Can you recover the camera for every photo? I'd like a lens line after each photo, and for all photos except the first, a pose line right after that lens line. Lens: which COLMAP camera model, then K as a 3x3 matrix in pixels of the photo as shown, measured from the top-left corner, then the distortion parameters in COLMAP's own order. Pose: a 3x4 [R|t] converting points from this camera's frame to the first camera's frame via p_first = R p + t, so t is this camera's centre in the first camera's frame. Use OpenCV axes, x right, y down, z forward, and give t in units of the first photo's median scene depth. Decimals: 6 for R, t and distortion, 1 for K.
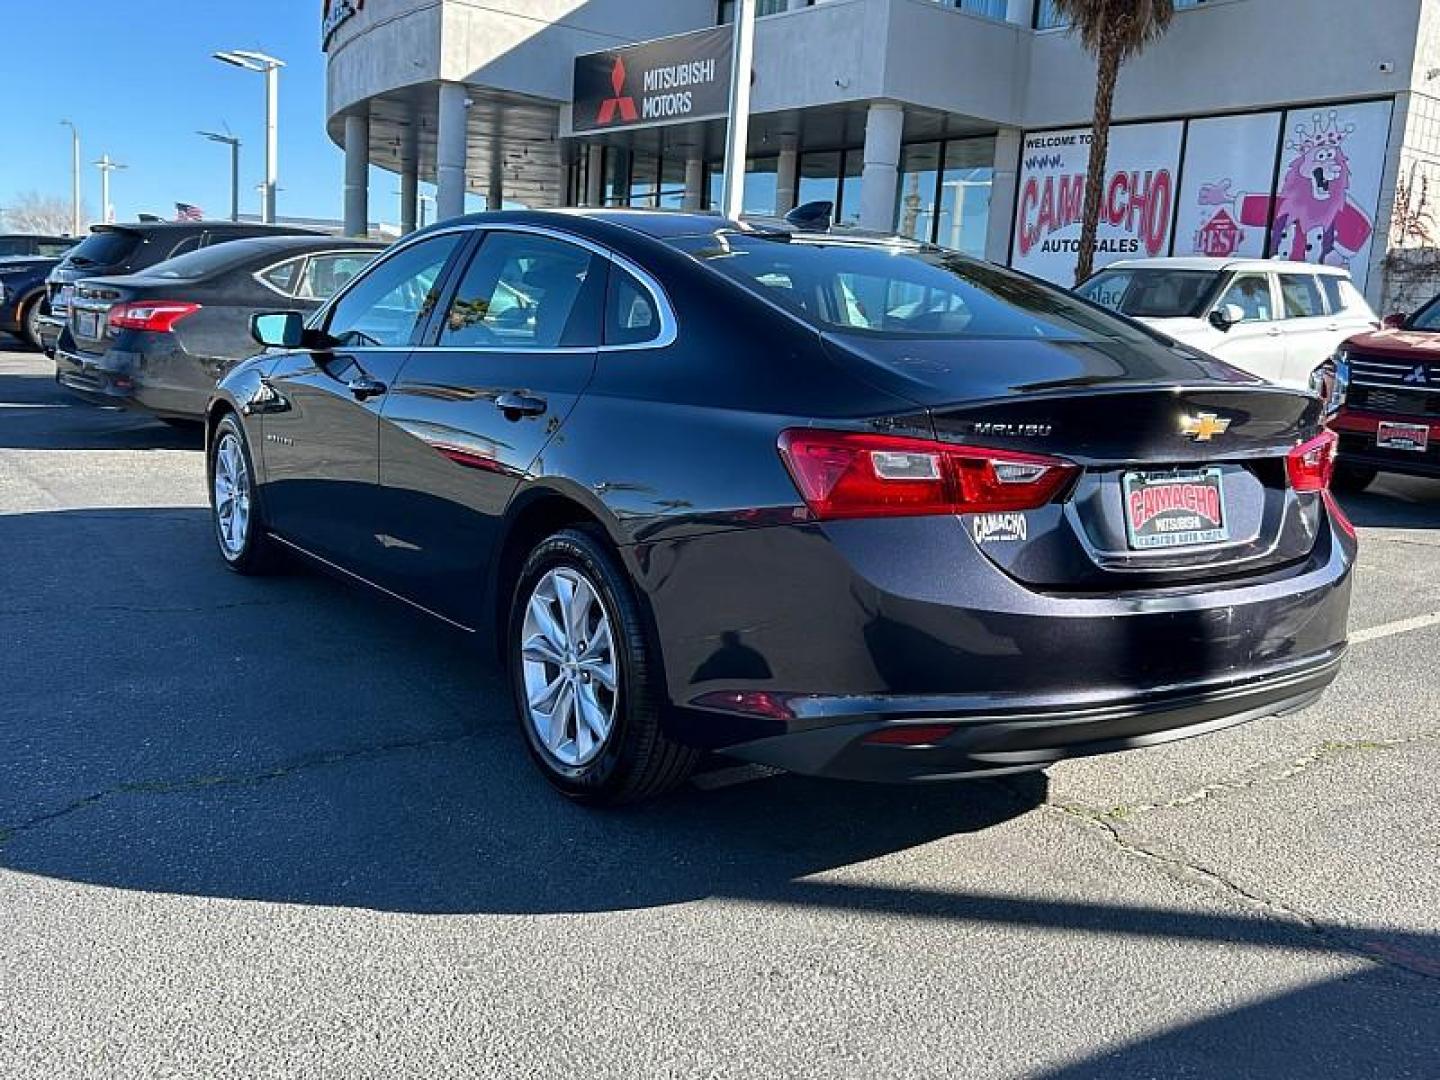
lens RADIAL K [[1351.4, 0, 718.0], [0, 1351.4, 547.2], [0, 0, 1]] dist [0.006036, 0.000000]
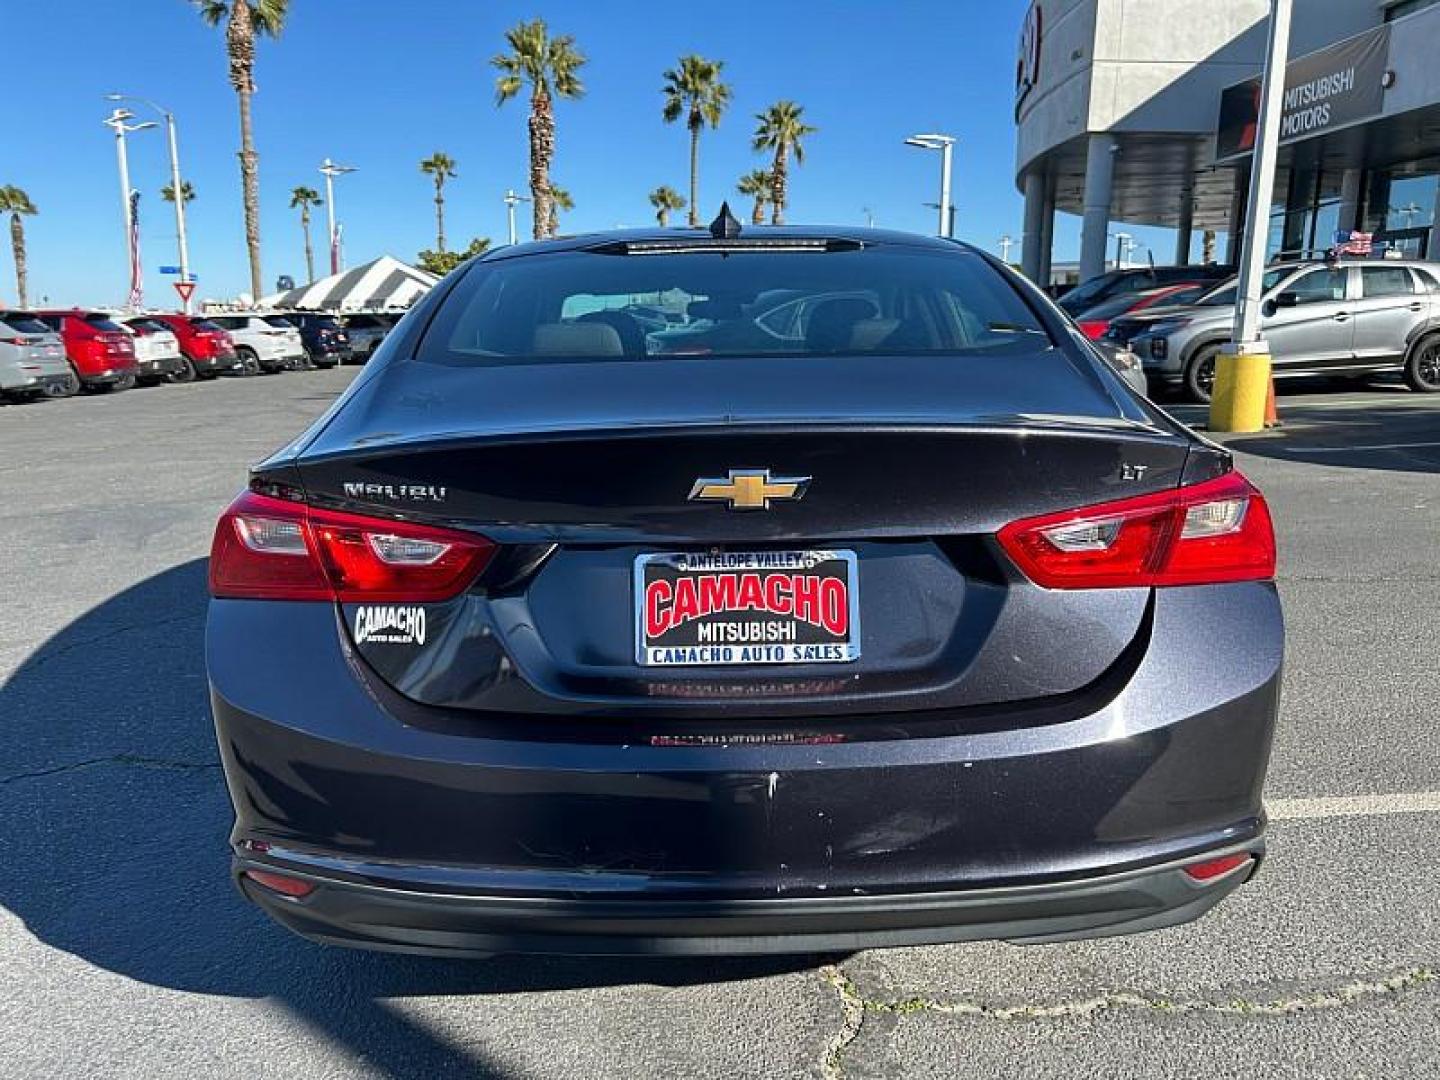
lens RADIAL K [[1070.8, 0, 718.0], [0, 1070.8, 550.9], [0, 0, 1]] dist [0.024762, -0.024983]
pose [[0.829597, 0.053826, -0.555762, 0.494768], [-0.040754, 0.998525, 0.035873, -0.060245], [0.556873, -0.007110, 0.830567, 0.446368]]
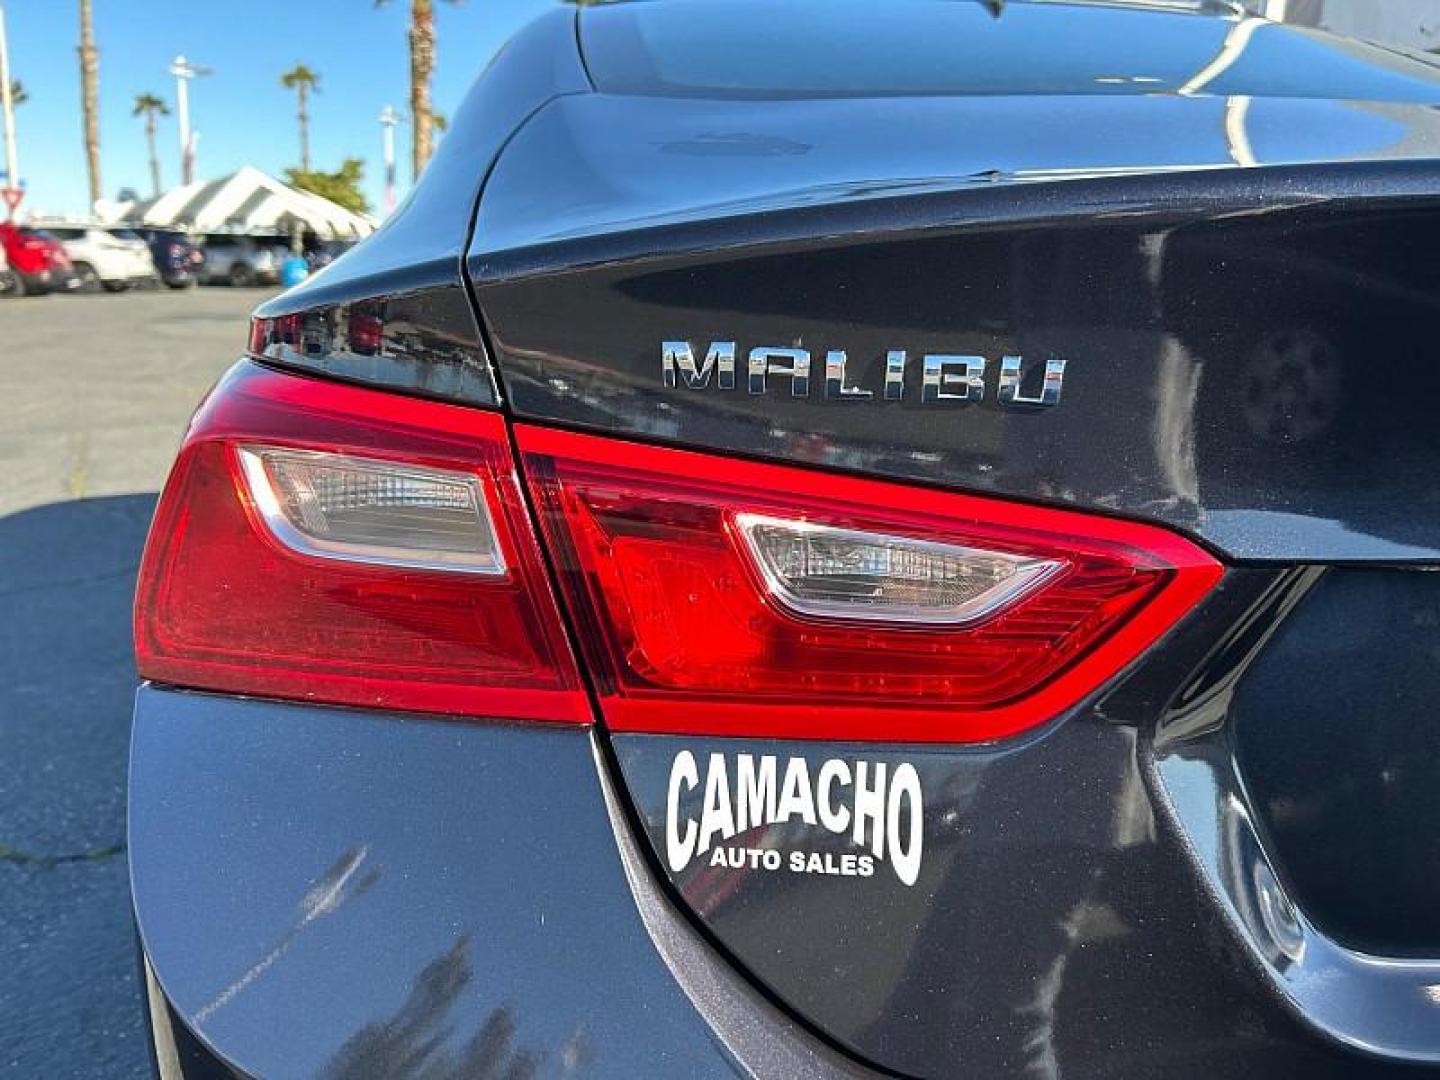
lens RADIAL K [[1087.6, 0, 735.6], [0, 1087.6, 520.5], [0, 0, 1]] dist [0.021307, -0.008317]
pose [[0.891099, 0.080092, -0.446685, 0.201501], [-0.064911, 0.996677, 0.049215, -0.051750], [0.449143, -0.014861, 0.893336, 0.607655]]
